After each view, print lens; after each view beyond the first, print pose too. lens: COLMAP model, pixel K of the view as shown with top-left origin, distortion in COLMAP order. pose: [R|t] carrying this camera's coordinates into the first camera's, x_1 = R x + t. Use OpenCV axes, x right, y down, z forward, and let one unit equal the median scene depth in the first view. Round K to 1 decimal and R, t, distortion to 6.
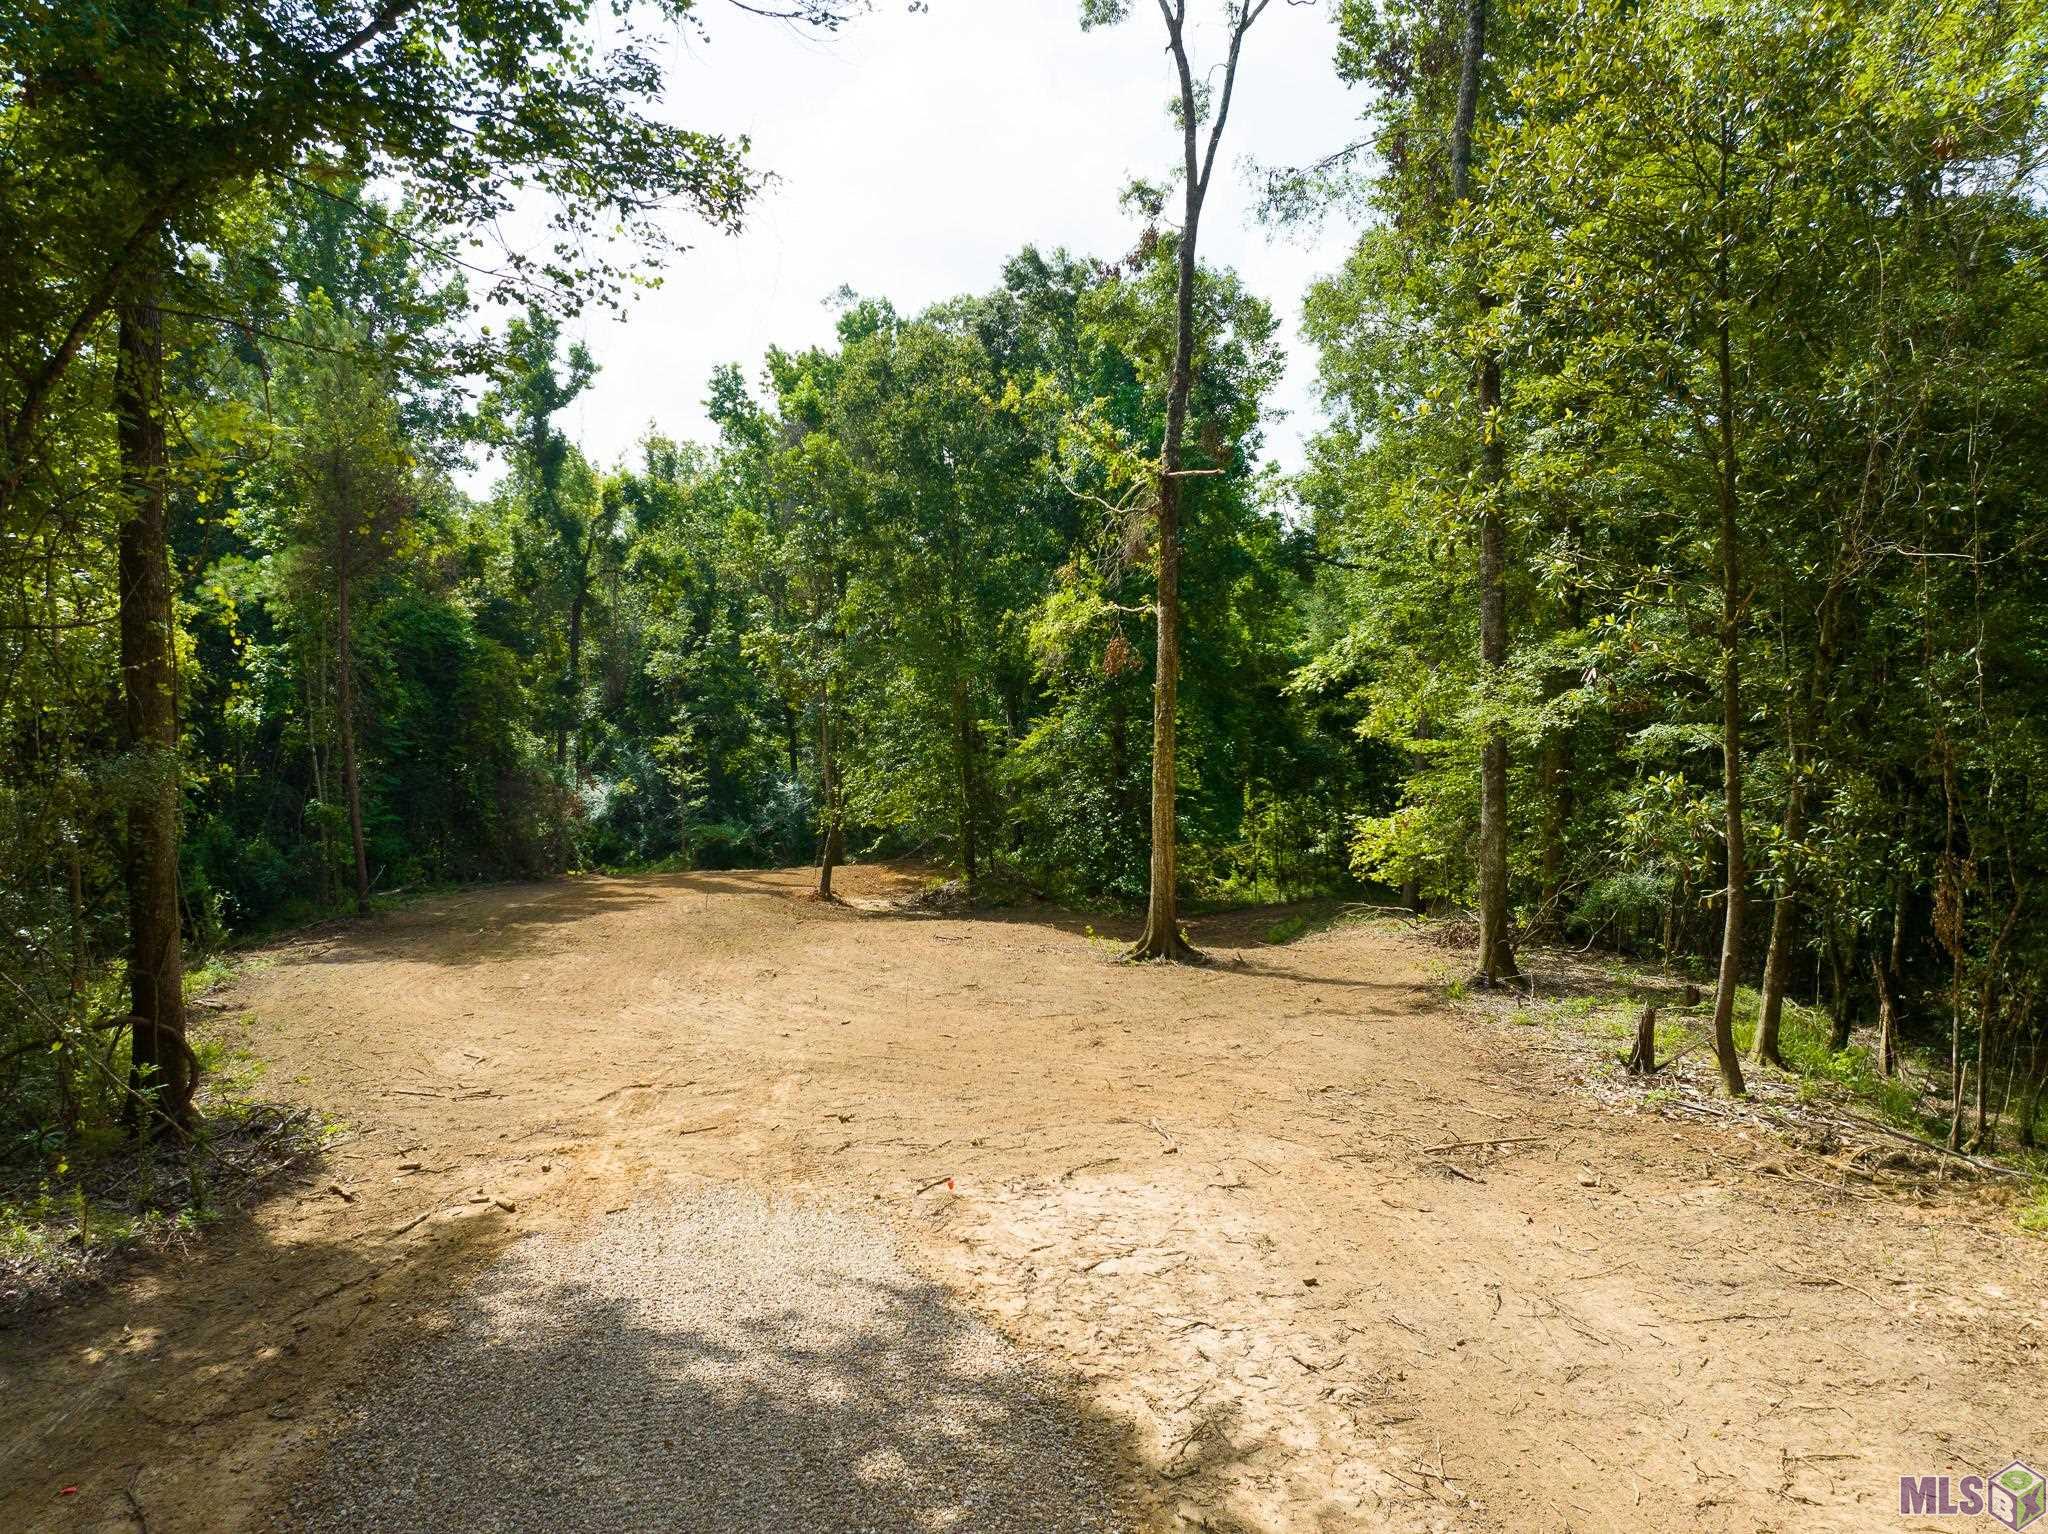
lens RADIAL K [[1442.6, 0, 1025.2], [0, 1442.6, 763.7], [0, 0, 1]] dist [-0.004179, -0.000681]
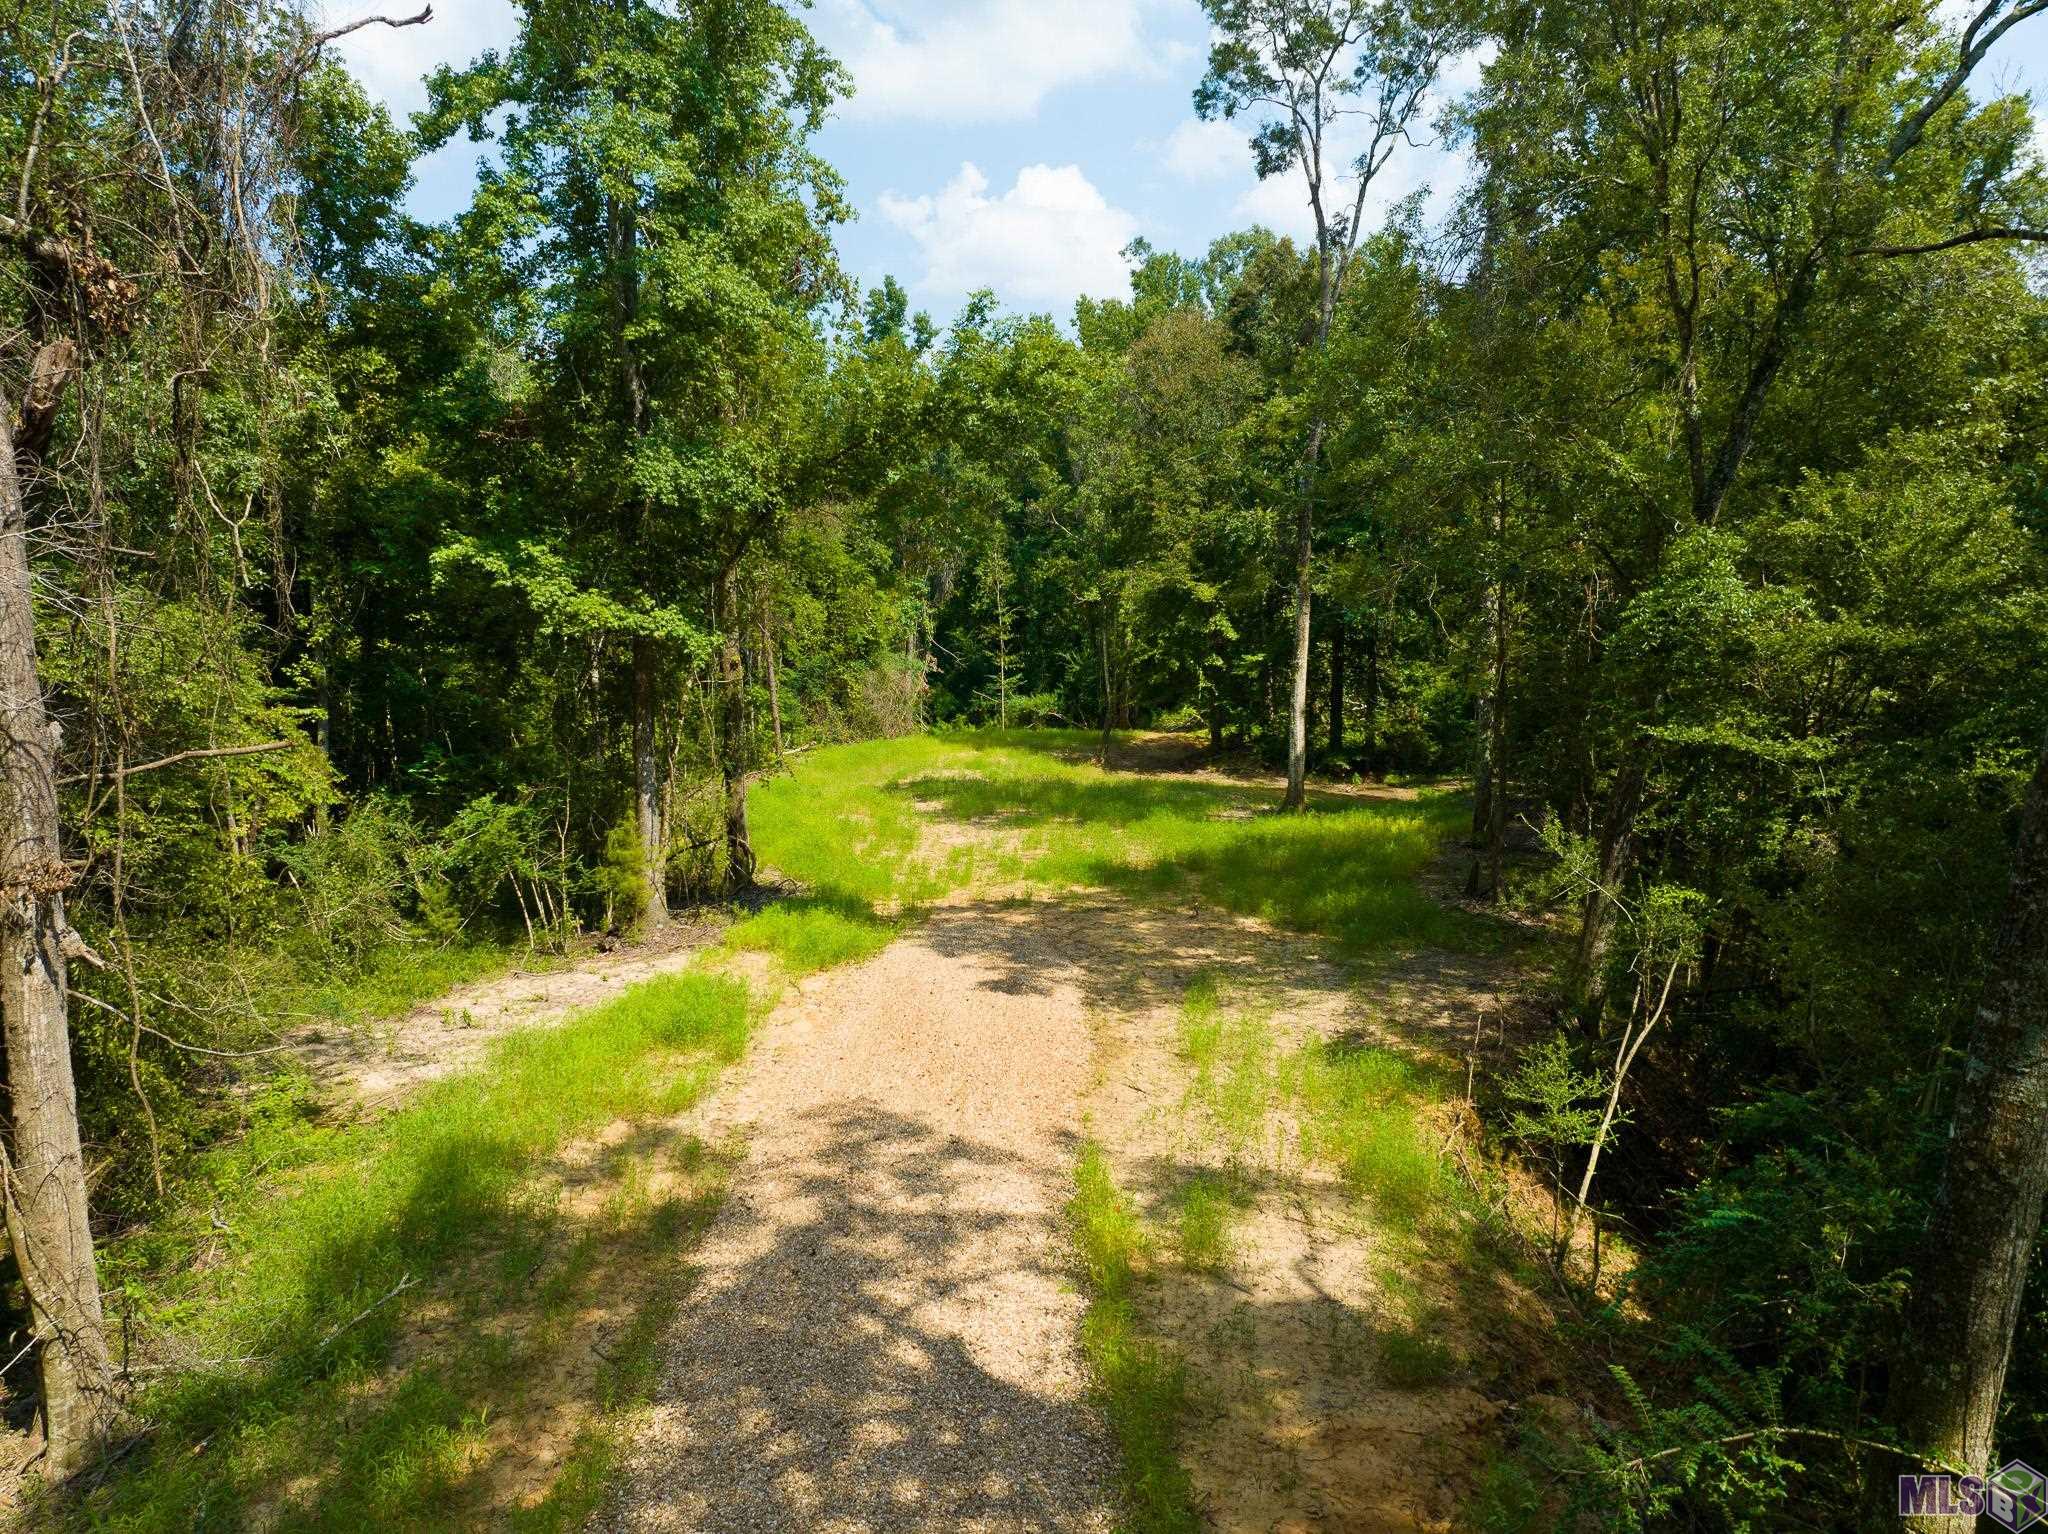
lens RADIAL K [[1442.6, 0, 1026.5], [0, 1442.6, 766.5], [0, 0, 1]] dist [-0.004179, -0.000681]
pose [[0.975010, 0.025136, -0.220733, 0.062438], [-0.002816, 0.994897, 0.100852, -0.026974], [0.222142, -0.097710, 0.970106, -0.224572]]
